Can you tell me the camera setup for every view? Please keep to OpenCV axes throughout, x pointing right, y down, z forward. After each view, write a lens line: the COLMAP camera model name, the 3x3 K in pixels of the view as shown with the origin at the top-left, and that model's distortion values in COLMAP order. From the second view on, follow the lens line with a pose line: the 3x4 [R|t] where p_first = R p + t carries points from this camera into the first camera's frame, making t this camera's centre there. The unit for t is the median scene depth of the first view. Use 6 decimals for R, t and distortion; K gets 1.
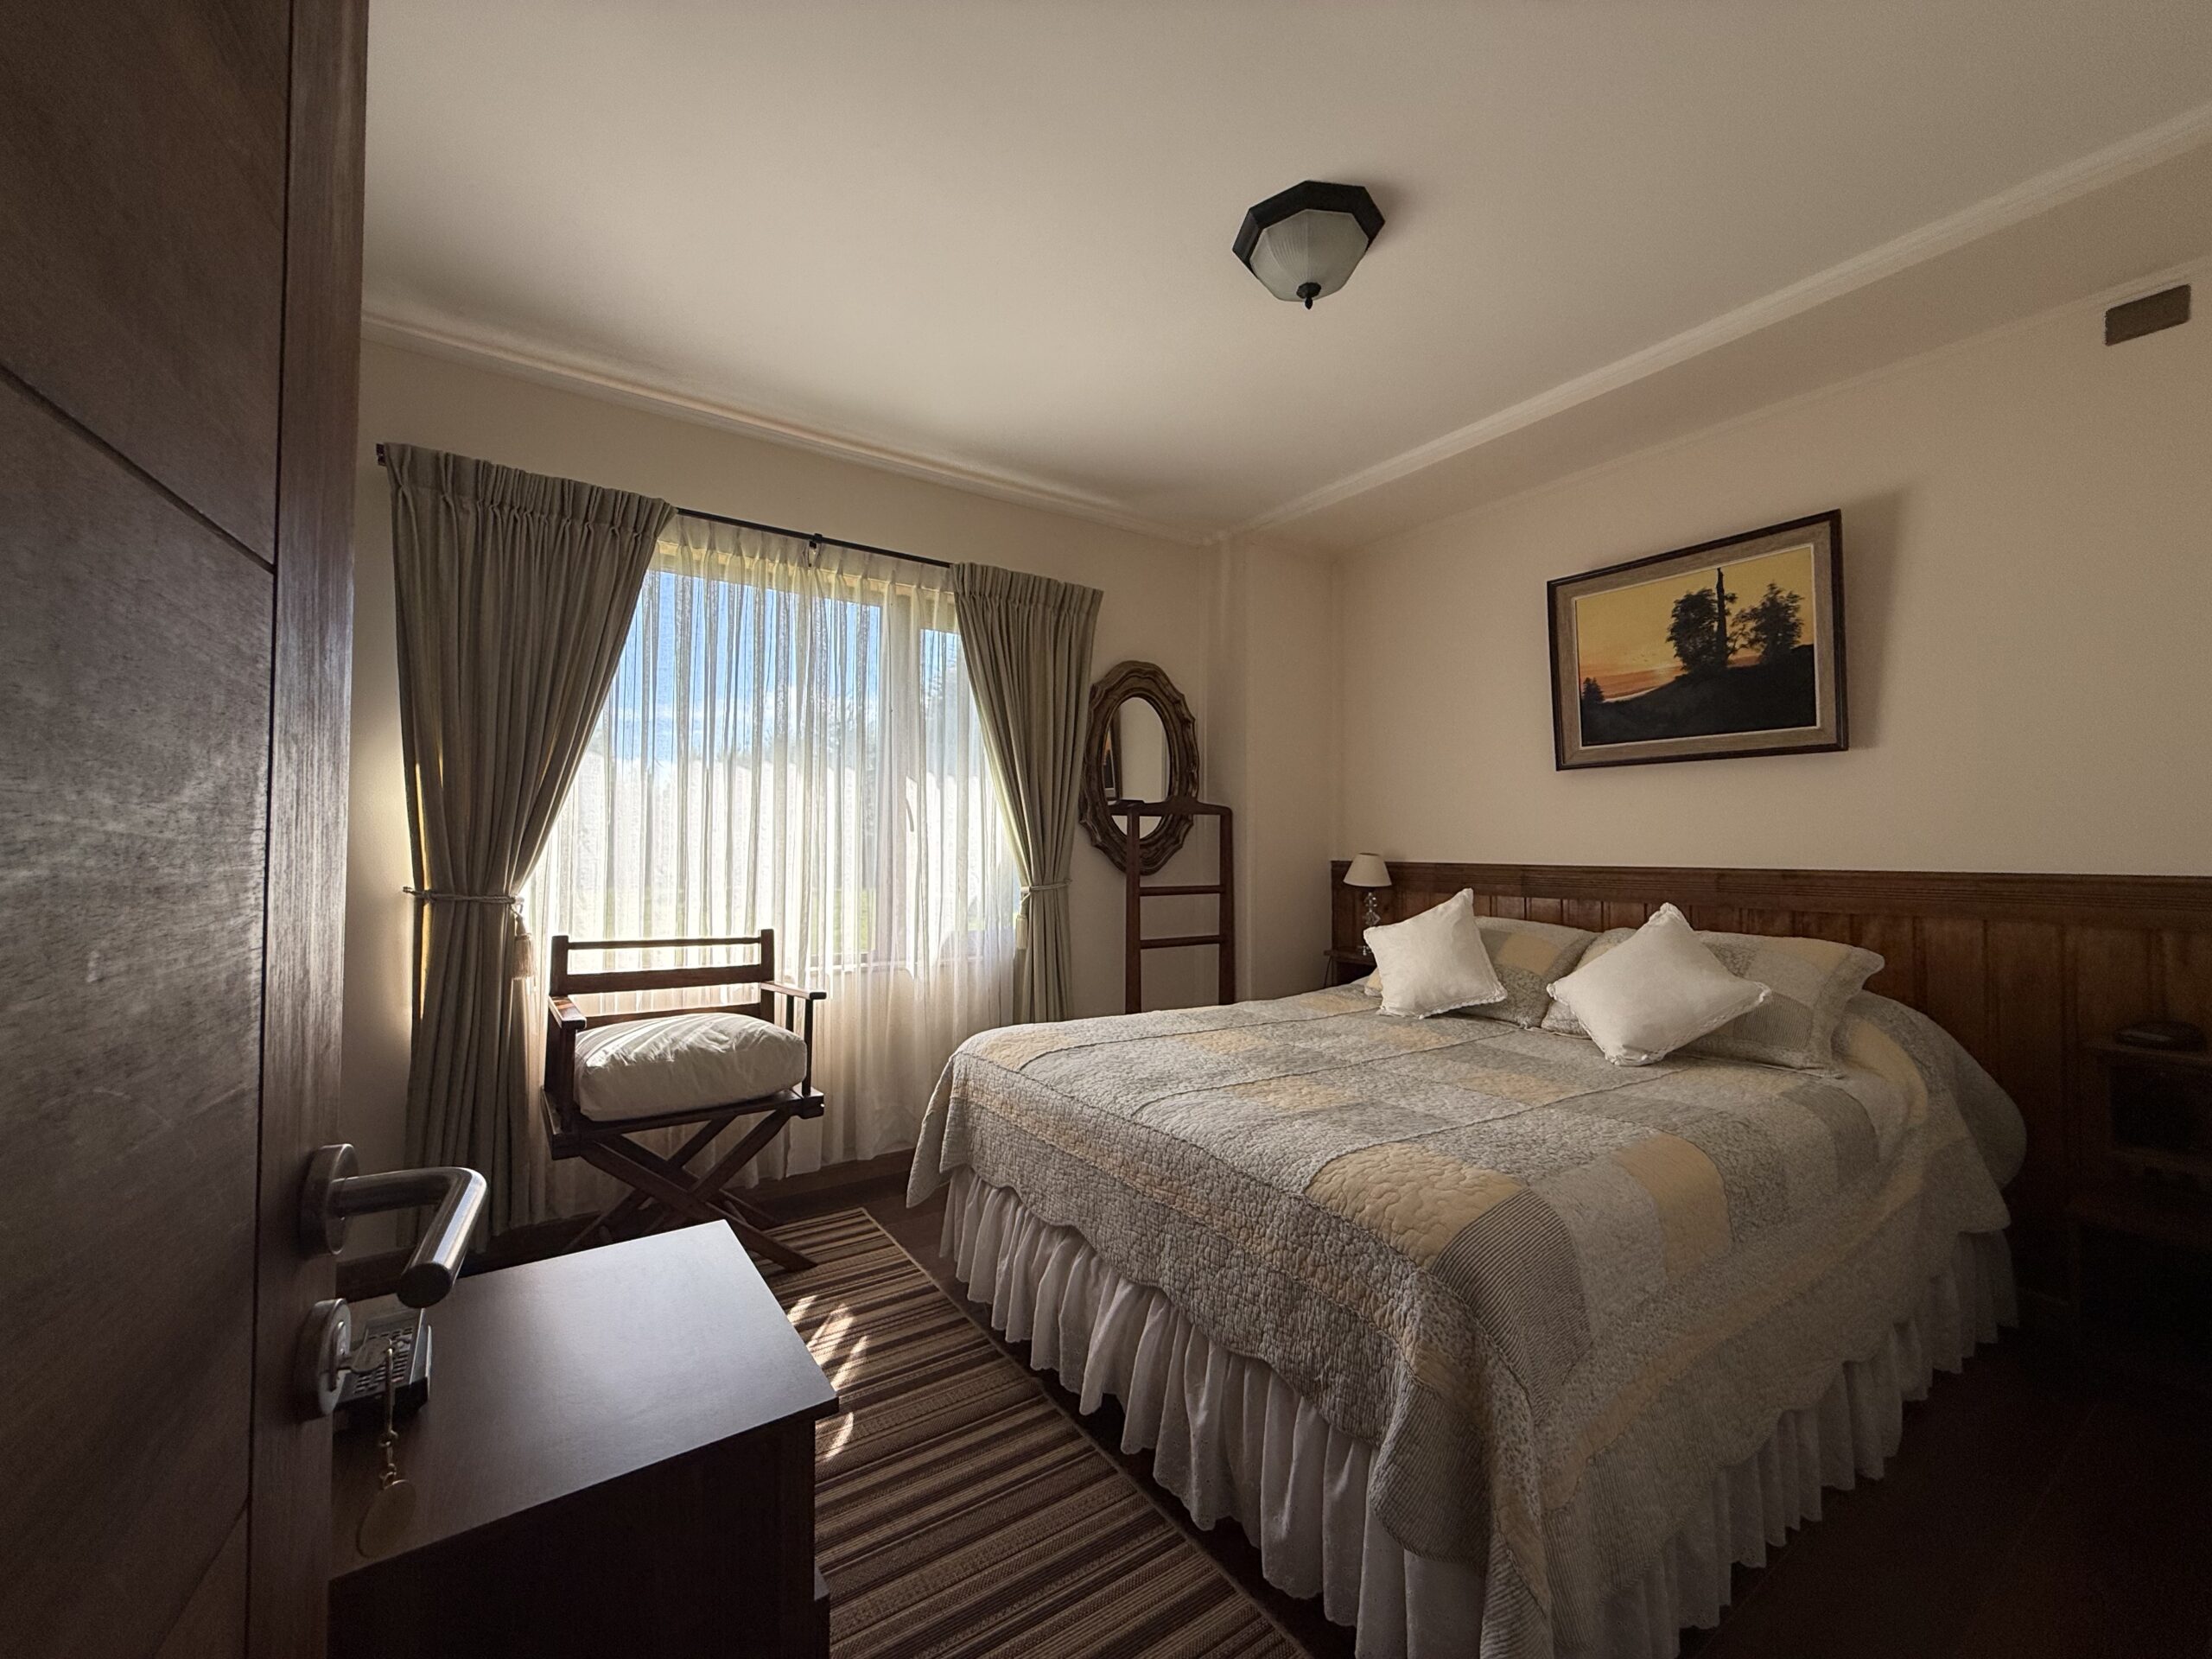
lens RADIAL K [[888.1, 0, 1101.9], [0, 888.1, 808.0], [0, 0, 1]] dist [-0.006448, 0.000105]
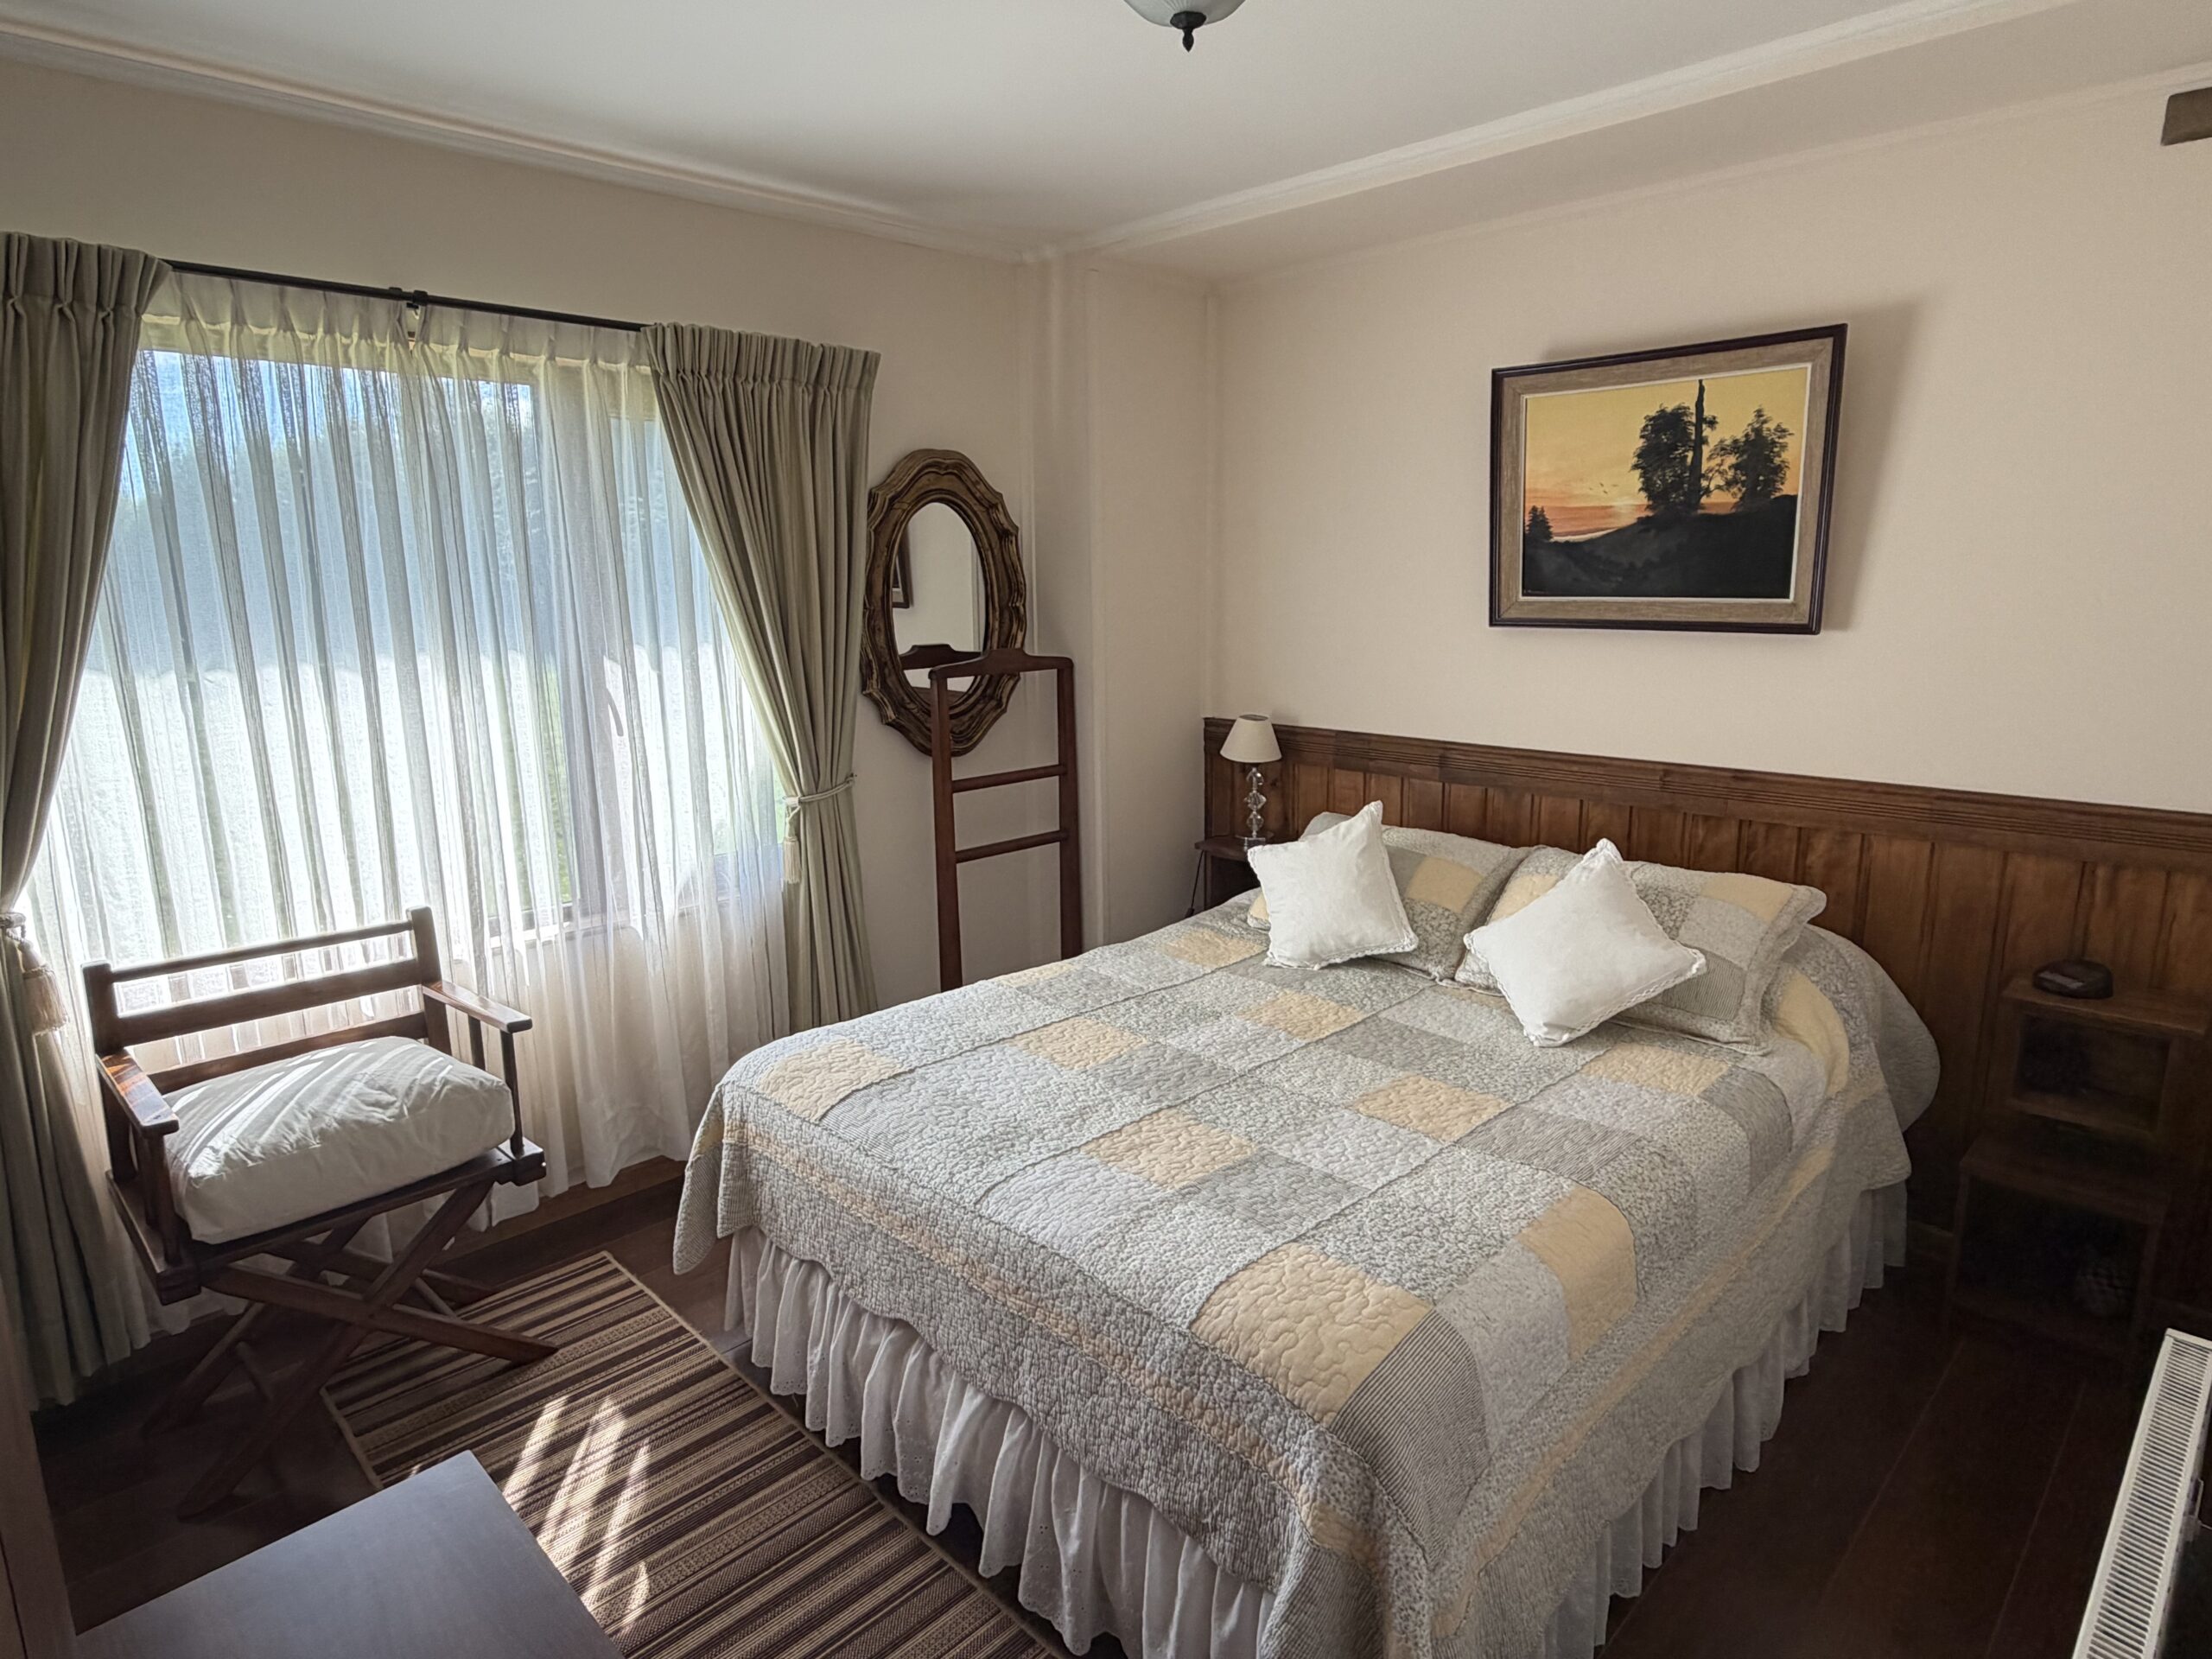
lens RADIAL K [[1234.5, 0, 1119.4], [0, 1234.5, 834.0], [0, 0, 1]] dist [-0.012585, 0.003342]
pose [[0.981632, -0.052460, 0.183432, -0.016271], [0.010145, 0.974446, 0.224393, -0.149861], [-0.190516, -0.218410, 0.957079, -0.012682]]
